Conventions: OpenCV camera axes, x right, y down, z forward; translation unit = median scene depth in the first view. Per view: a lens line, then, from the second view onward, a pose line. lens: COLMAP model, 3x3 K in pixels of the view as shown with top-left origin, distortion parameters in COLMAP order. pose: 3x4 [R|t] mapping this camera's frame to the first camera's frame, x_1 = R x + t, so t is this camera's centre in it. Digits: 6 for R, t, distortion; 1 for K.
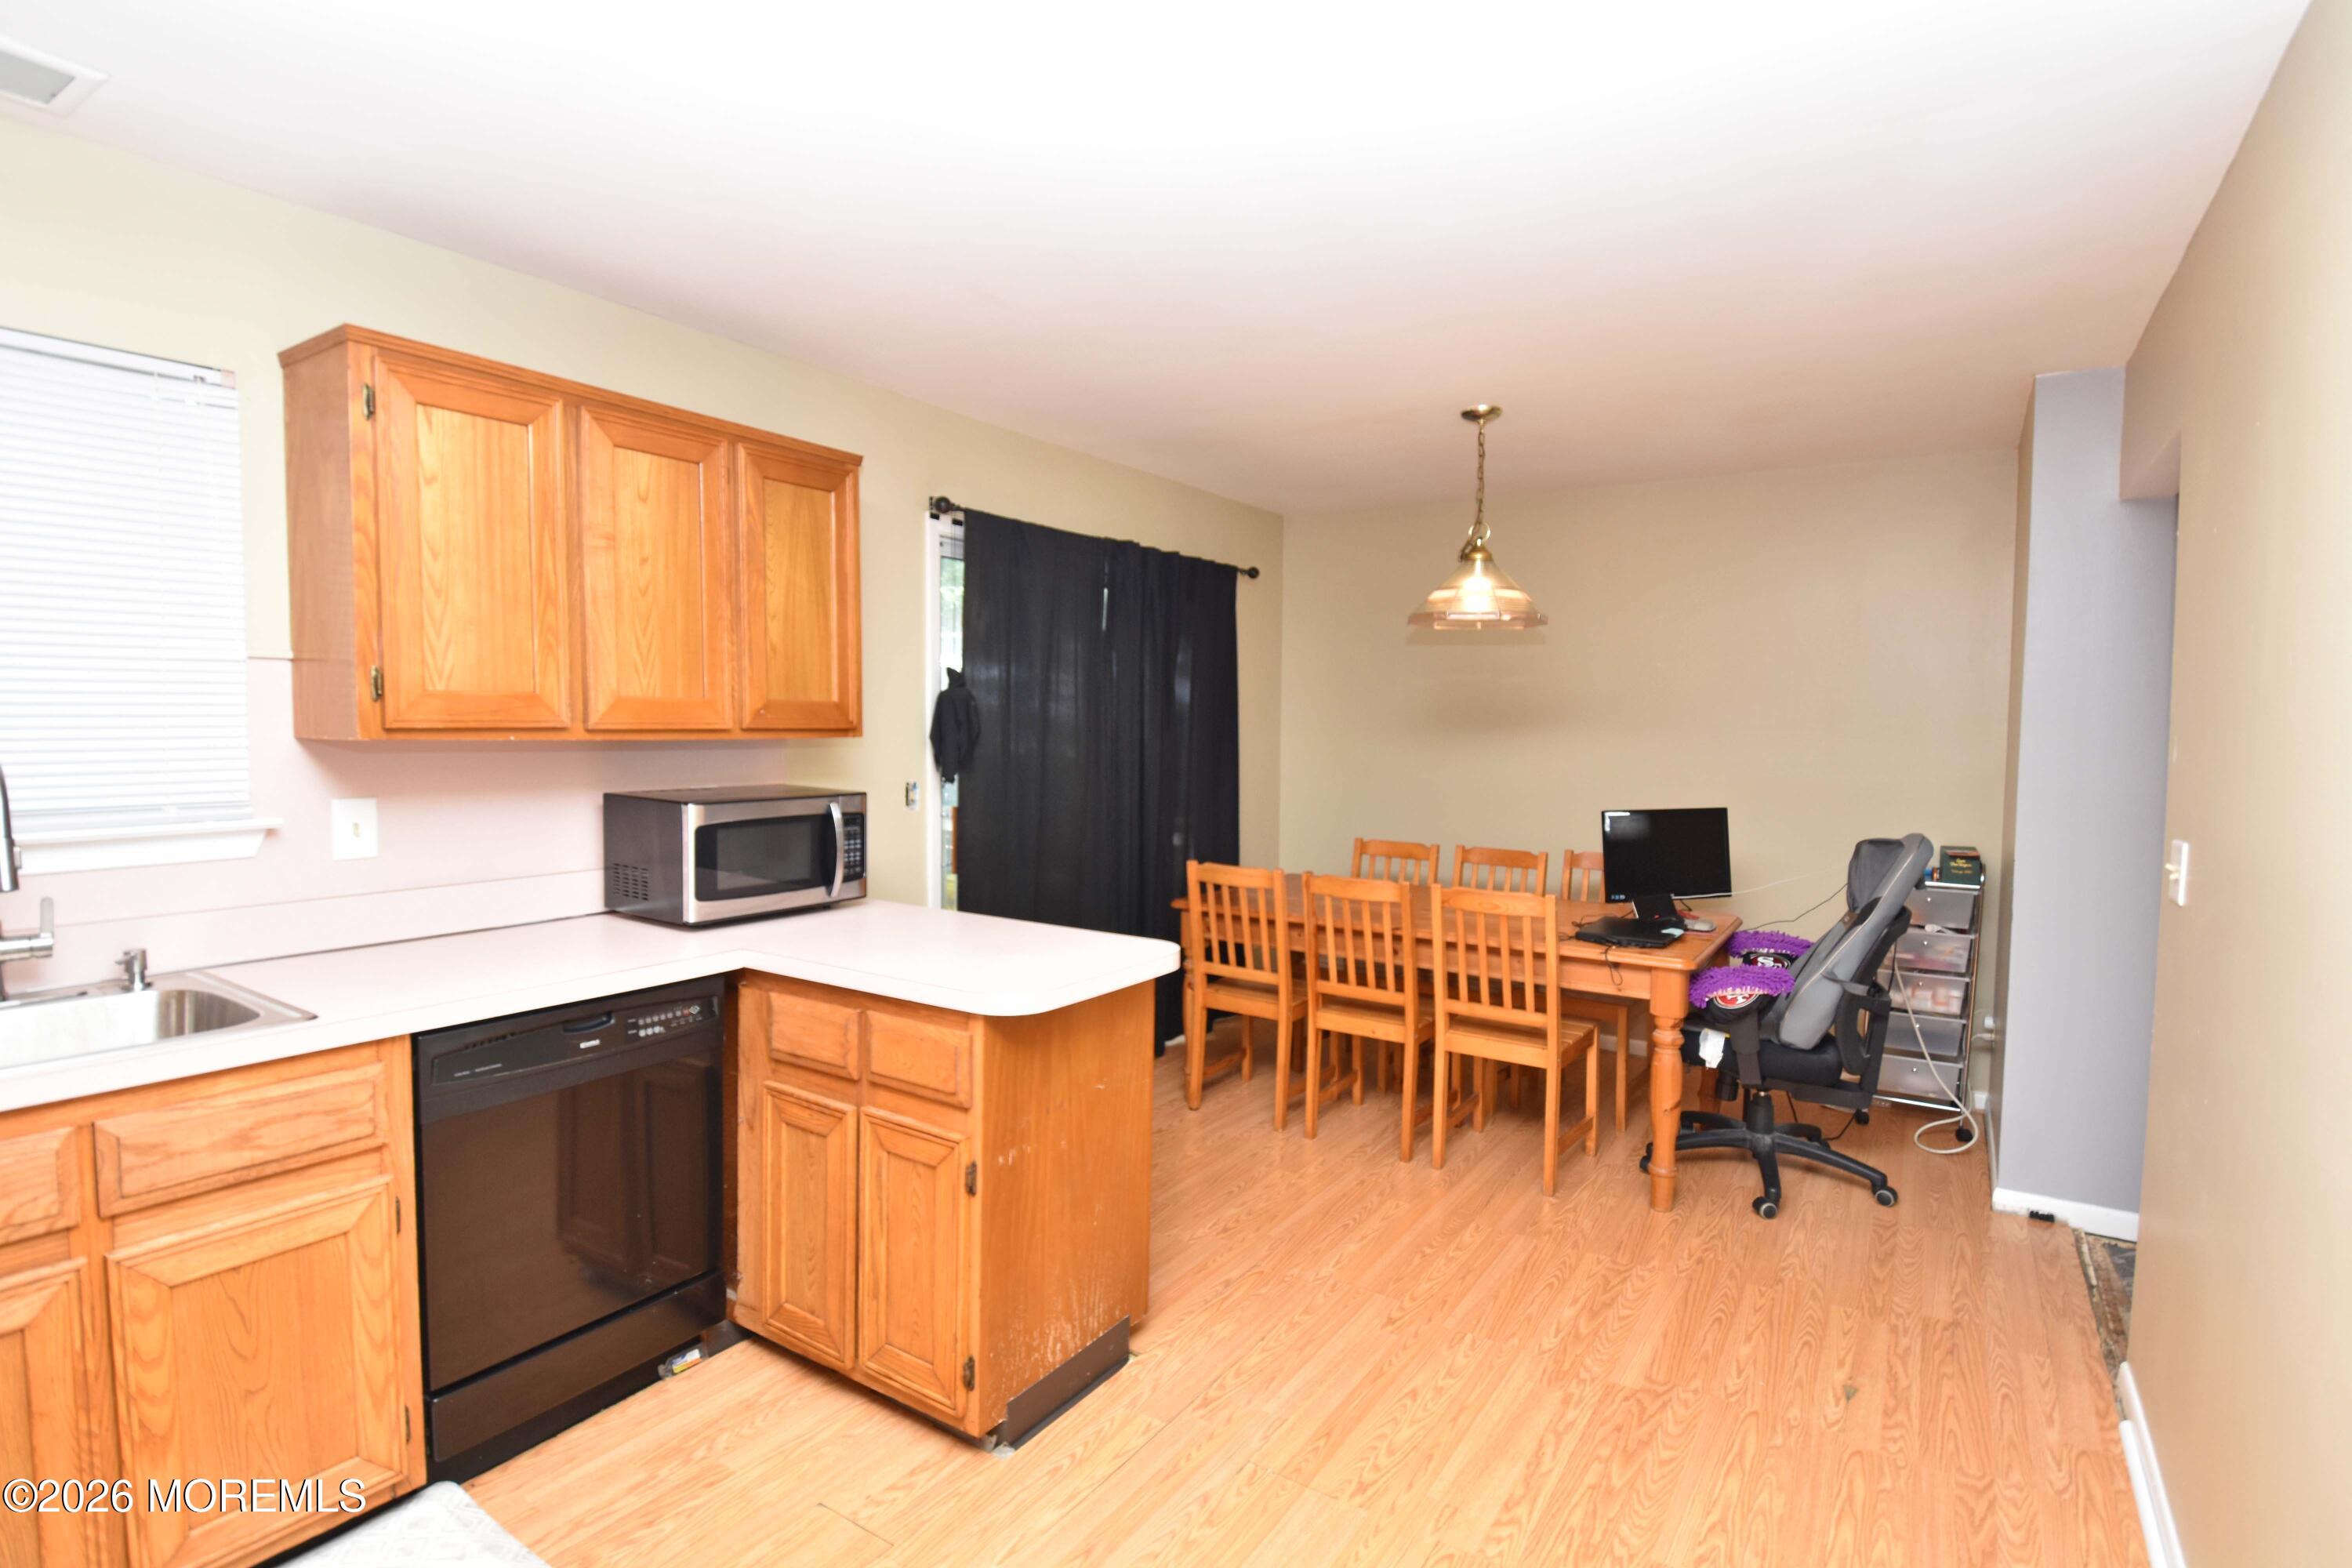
lens RADIAL K [[1132.0, 0, 1176.0], [0, 1132.0, 784.0], [0, 0, 1]] dist [0.014197, -0.020739]
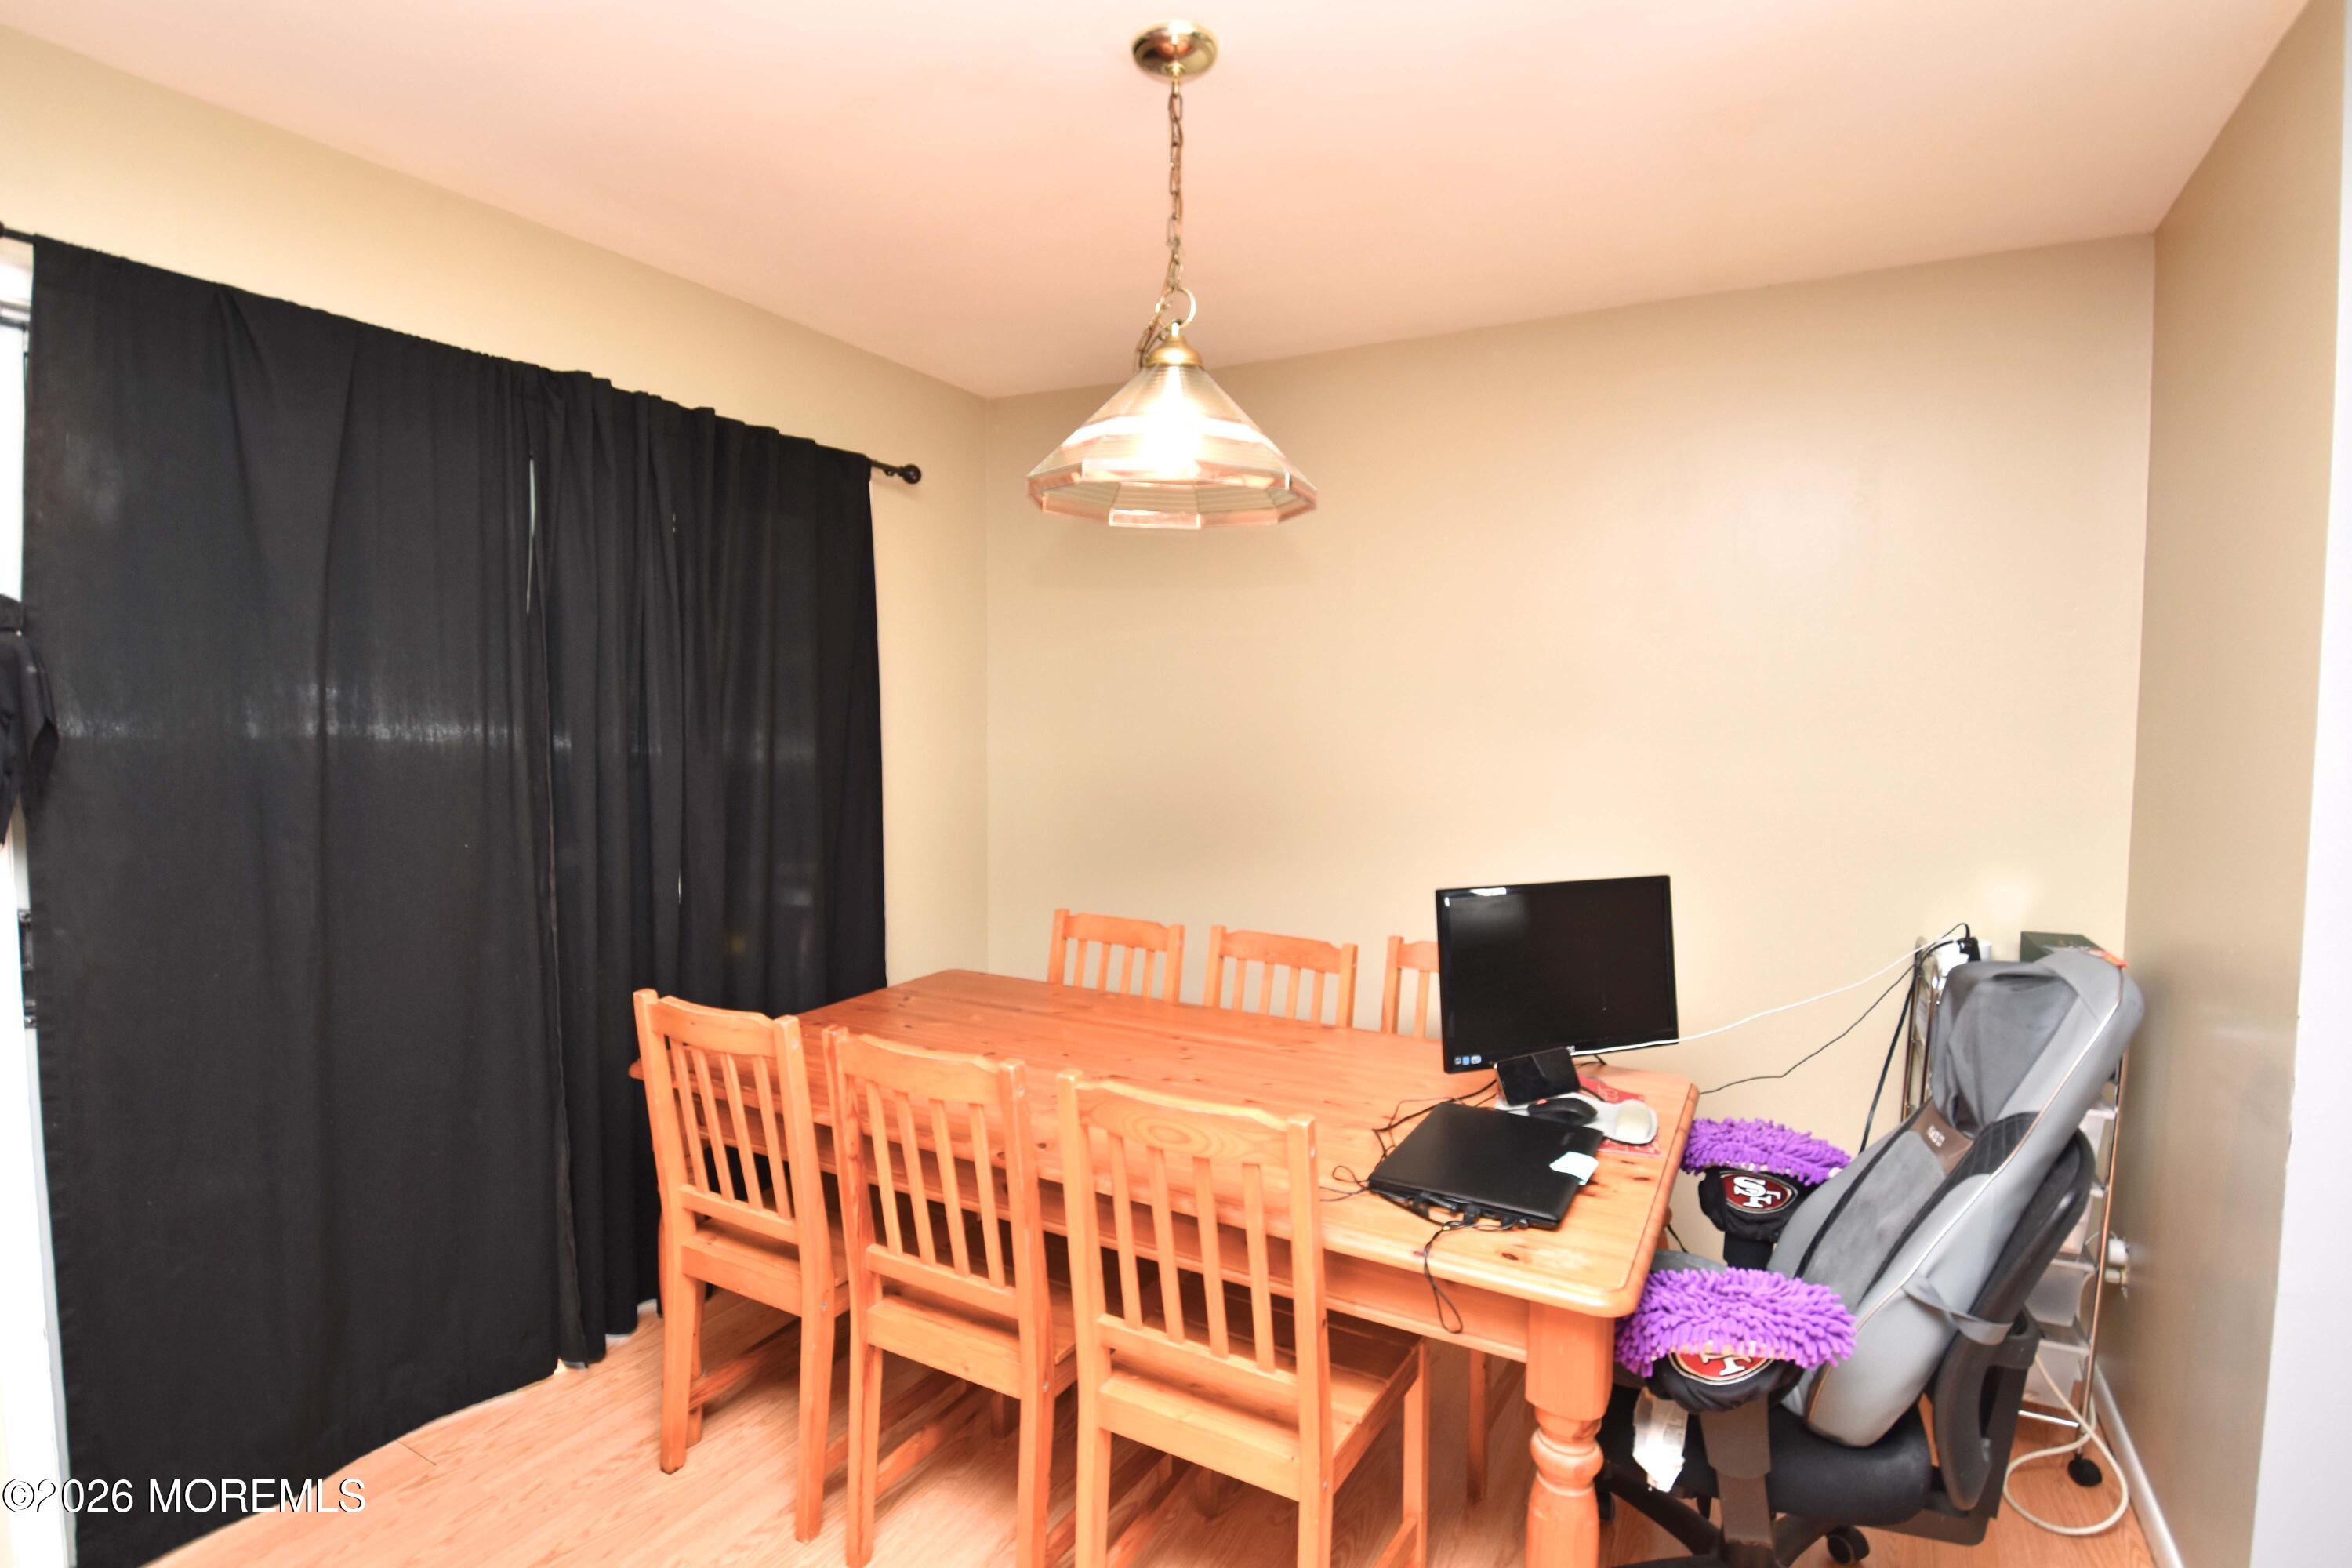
lens RADIAL K [[1132.0, 0, 1176.0], [0, 1132.0, 784.0], [0, 0, 1]] dist [0.014197, -0.020739]
pose [[0.996166, -0.002549, 0.087444, 0.248468], [0.002268, 0.999992, 0.003315, -0.029565], [-0.087452, -0.003104, 0.996164, 0.583495]]
